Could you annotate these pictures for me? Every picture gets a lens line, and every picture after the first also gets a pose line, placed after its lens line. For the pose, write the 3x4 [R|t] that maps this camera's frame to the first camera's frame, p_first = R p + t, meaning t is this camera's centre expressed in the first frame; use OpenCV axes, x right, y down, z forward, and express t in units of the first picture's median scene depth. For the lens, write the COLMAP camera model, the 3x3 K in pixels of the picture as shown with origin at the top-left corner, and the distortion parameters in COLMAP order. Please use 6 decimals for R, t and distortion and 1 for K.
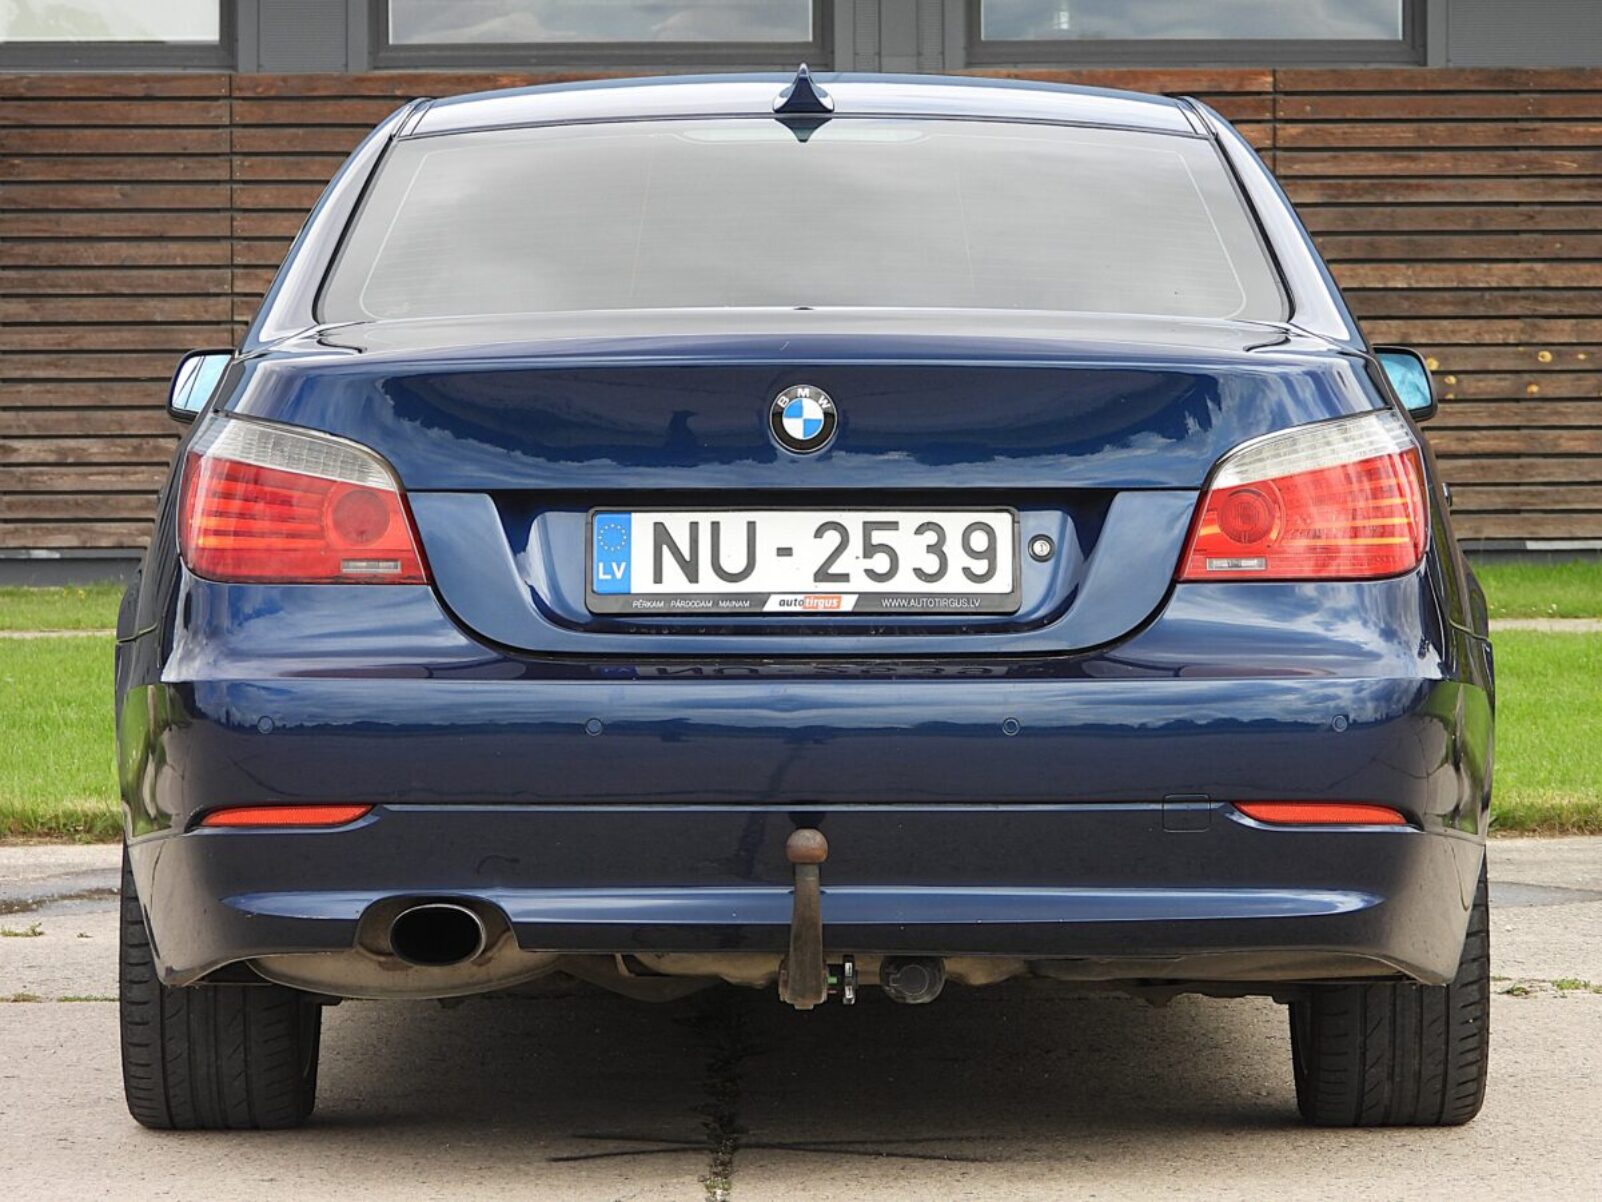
lens RADIAL K [[8913.0, 0, 785.5], [0, 8913.0, 593.6], [0, 0, 1]] dist [0.094131, 0.000000]
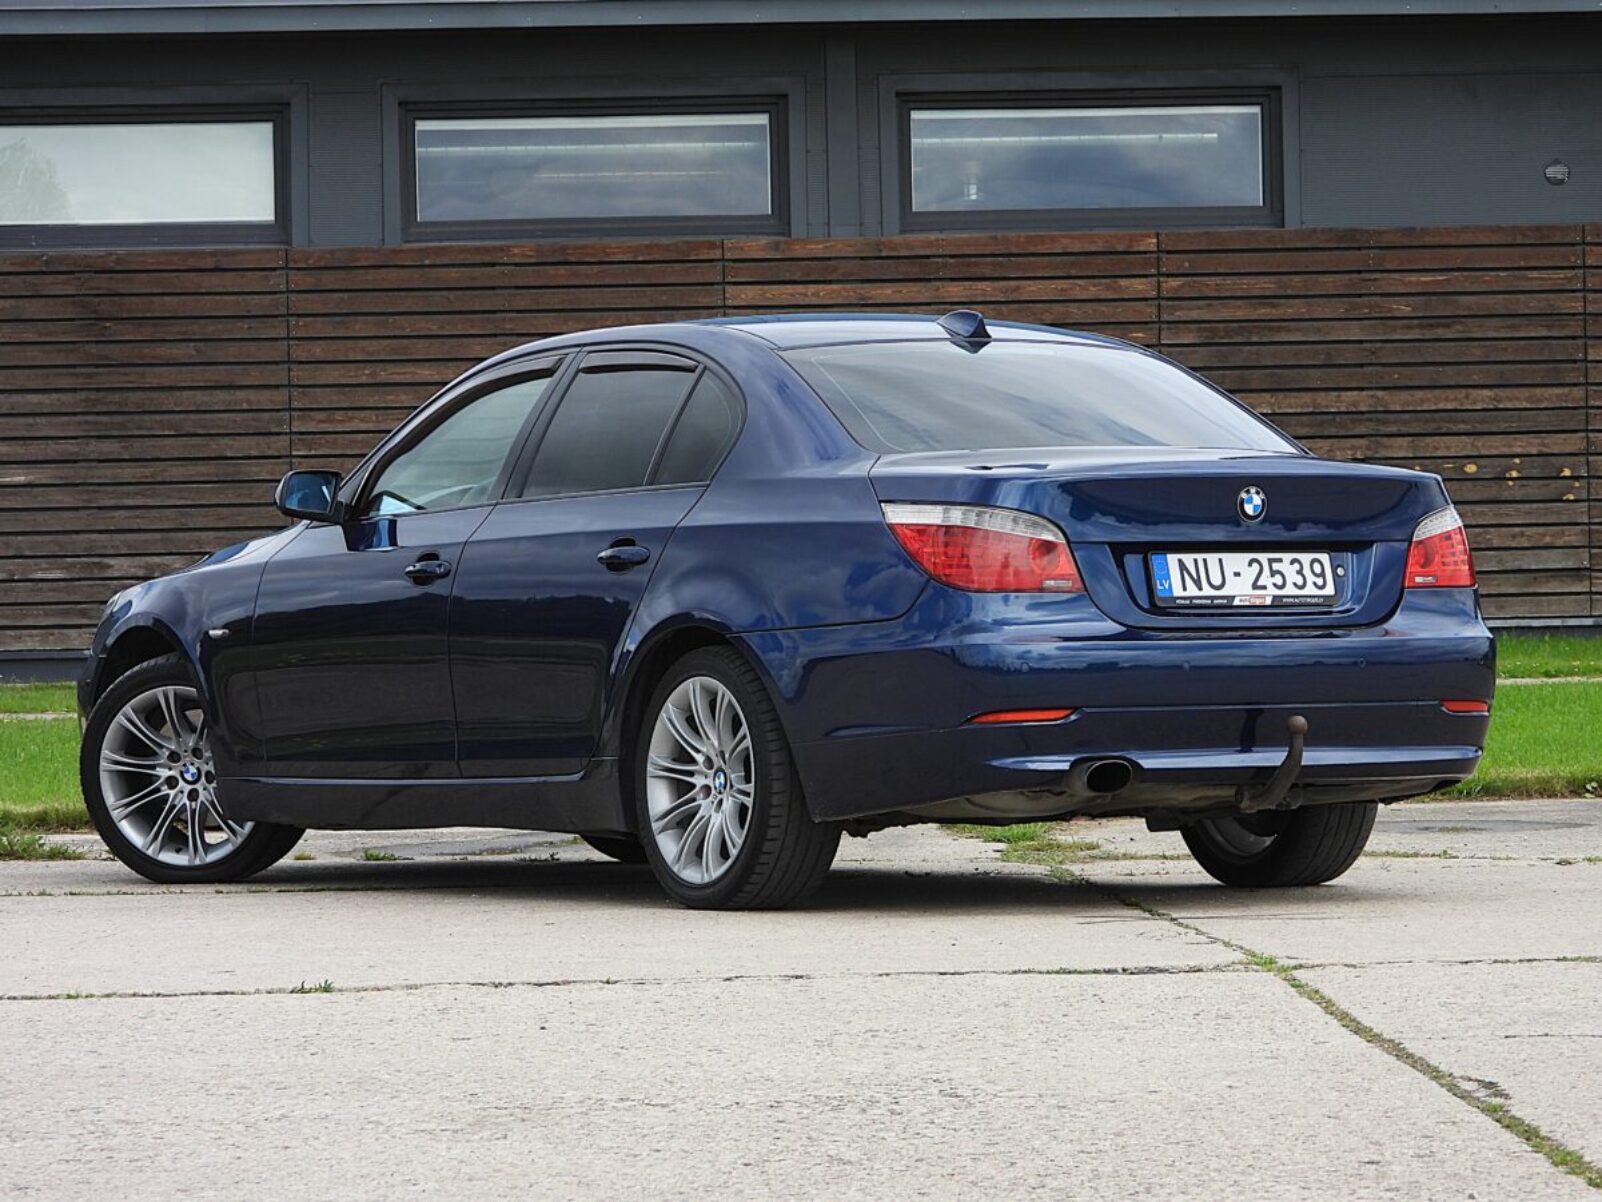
lens RADIAL K [[8913.0, 0, 800.1], [0, 8913.0, 608.9], [0, 0, 1]] dist [0.094131, 0.000000]
pose [[0.999344, -0.015573, 0.032699, -0.033211], [0.015962, 0.999804, -0.011670, 0.005037], [-0.032511, 0.012185, 0.999397, -0.195618]]
